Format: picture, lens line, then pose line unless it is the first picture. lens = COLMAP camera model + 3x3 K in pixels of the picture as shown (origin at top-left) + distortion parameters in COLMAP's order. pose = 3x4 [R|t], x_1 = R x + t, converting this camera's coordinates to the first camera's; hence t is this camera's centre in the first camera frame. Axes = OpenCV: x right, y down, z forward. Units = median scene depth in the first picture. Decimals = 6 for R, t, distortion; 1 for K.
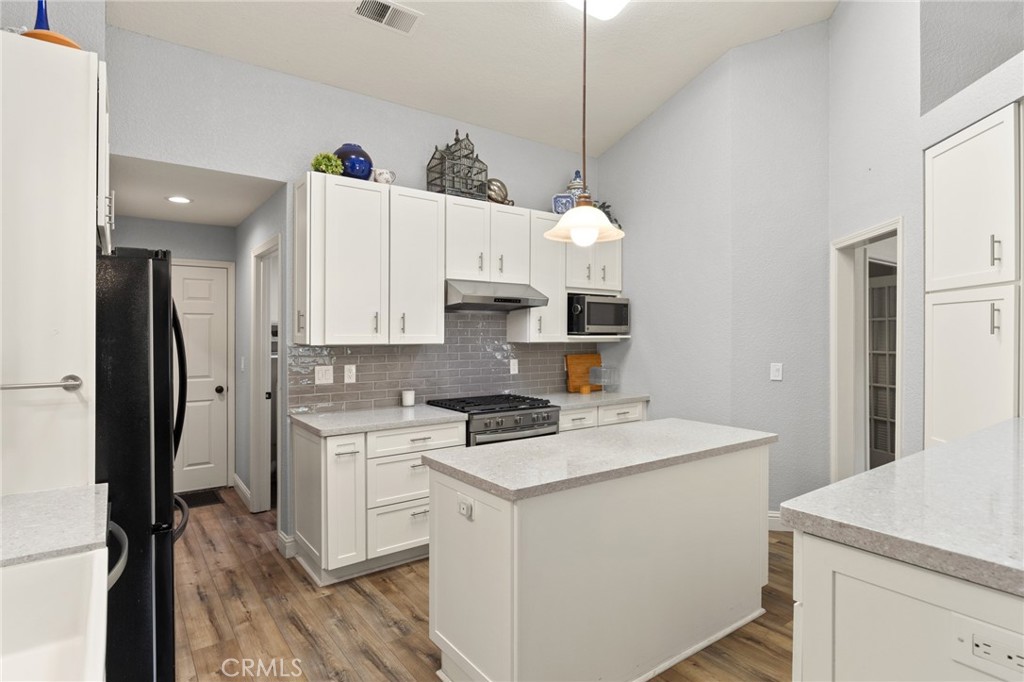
lens RADIAL K [[566.9, 0, 511.3], [0, 566.9, 337.9], [0, 0, 1]] dist [-0.003413, -0.000831]
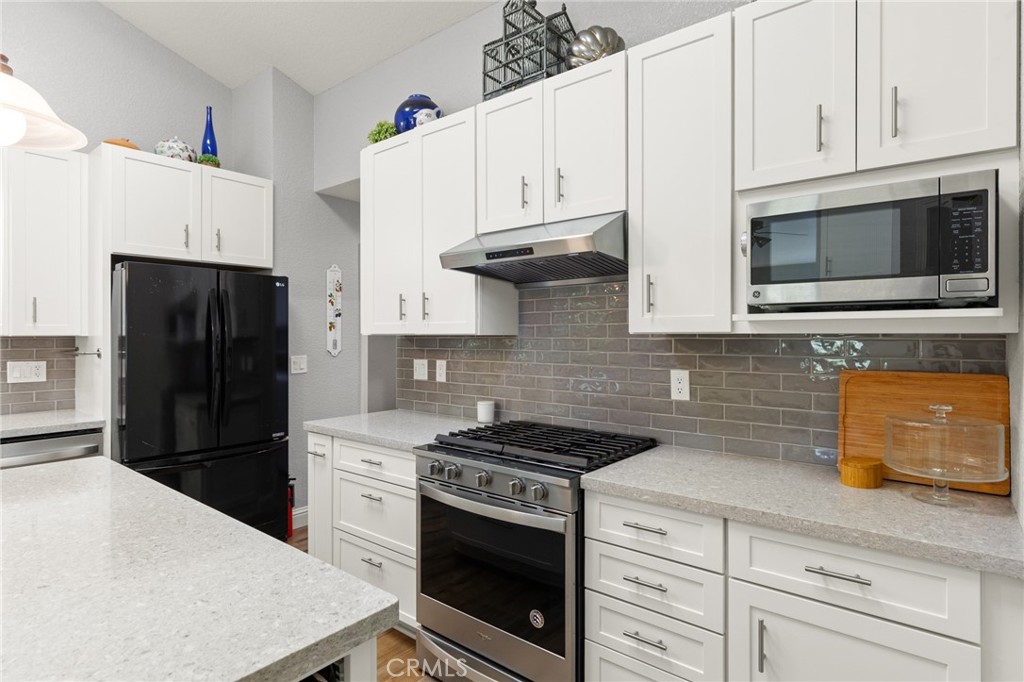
lens RADIAL K [[539.3, 0, 514.7], [0, 539.3, 342.2], [0, 0, 1]] dist [0.007720, 0.000214]
pose [[0.239201, 0.009621, -0.970922, 0.502005], [-0.009234, 0.999928, 0.007634, 0.014524], [0.970926, 0.007139, 0.239273, 0.908010]]
